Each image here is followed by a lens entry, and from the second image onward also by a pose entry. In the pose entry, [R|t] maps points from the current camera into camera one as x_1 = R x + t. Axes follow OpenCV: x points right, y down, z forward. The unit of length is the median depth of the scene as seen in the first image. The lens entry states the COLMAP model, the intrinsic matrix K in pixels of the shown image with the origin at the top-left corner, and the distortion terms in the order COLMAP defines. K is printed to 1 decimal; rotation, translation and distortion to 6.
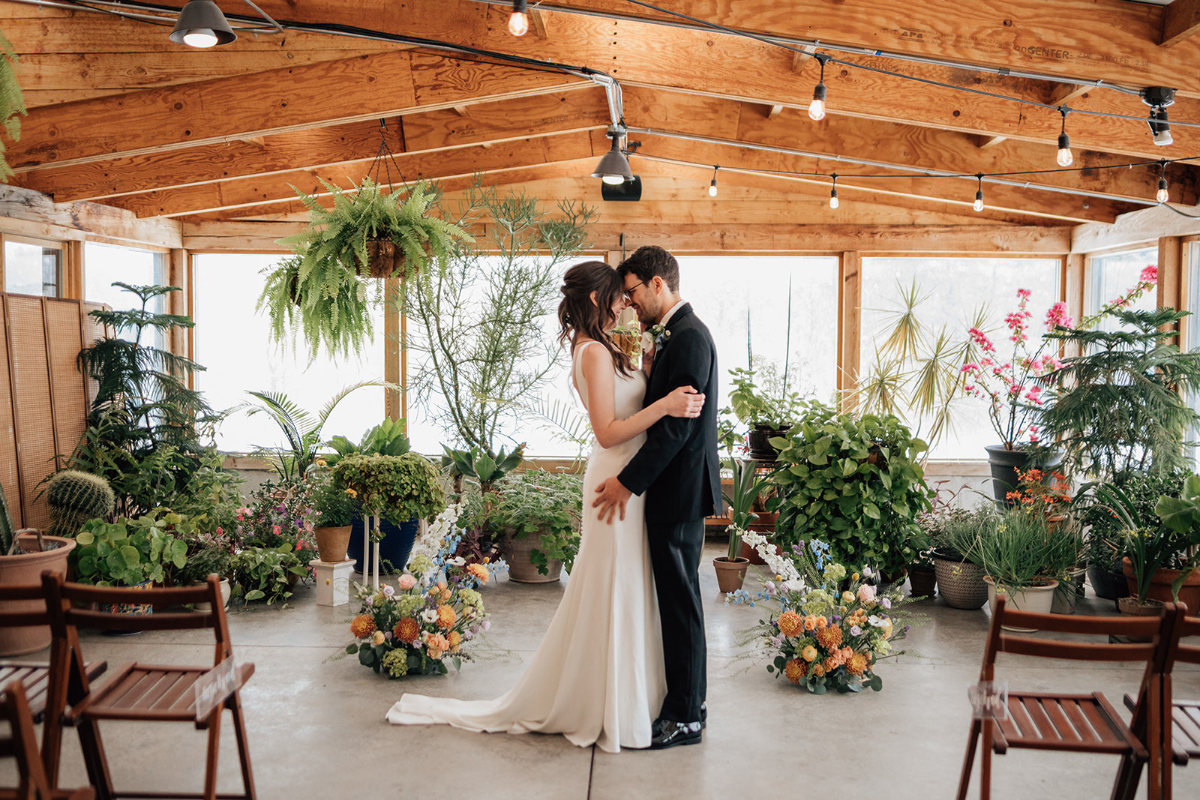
lens RADIAL K [[1887.4, 0, 599.5], [0, 1887.4, 327.7], [0, 0, 1]] dist [-0.123295, -0.110116]
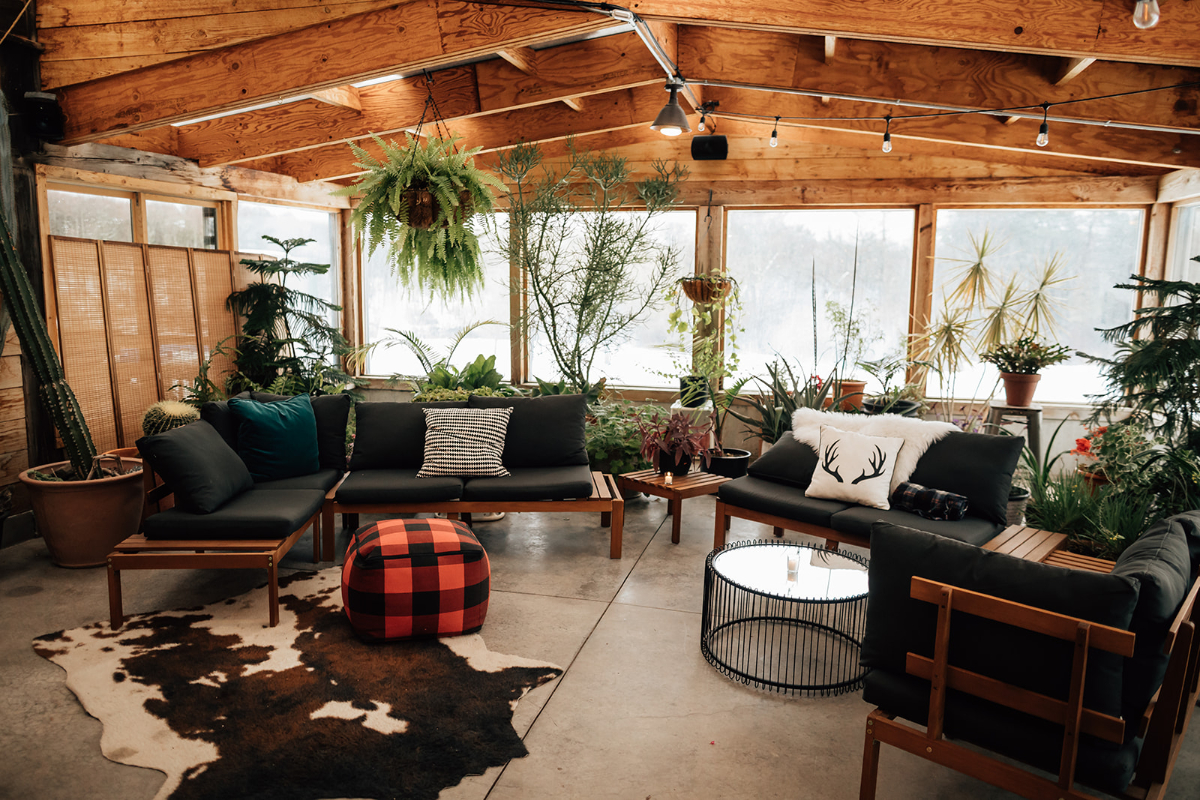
lens RADIAL K [[992.8, 0, 600.0], [0, 992.8, 400.0], [0, 0, 1]] dist [-0.035191, 0.018092]
pose [[0.964176, 0.036505, -0.262739, 0.116602], [-0.002653, 0.991763, 0.128058, -0.001785], [0.265249, -0.122773, 0.956331, 0.442924]]
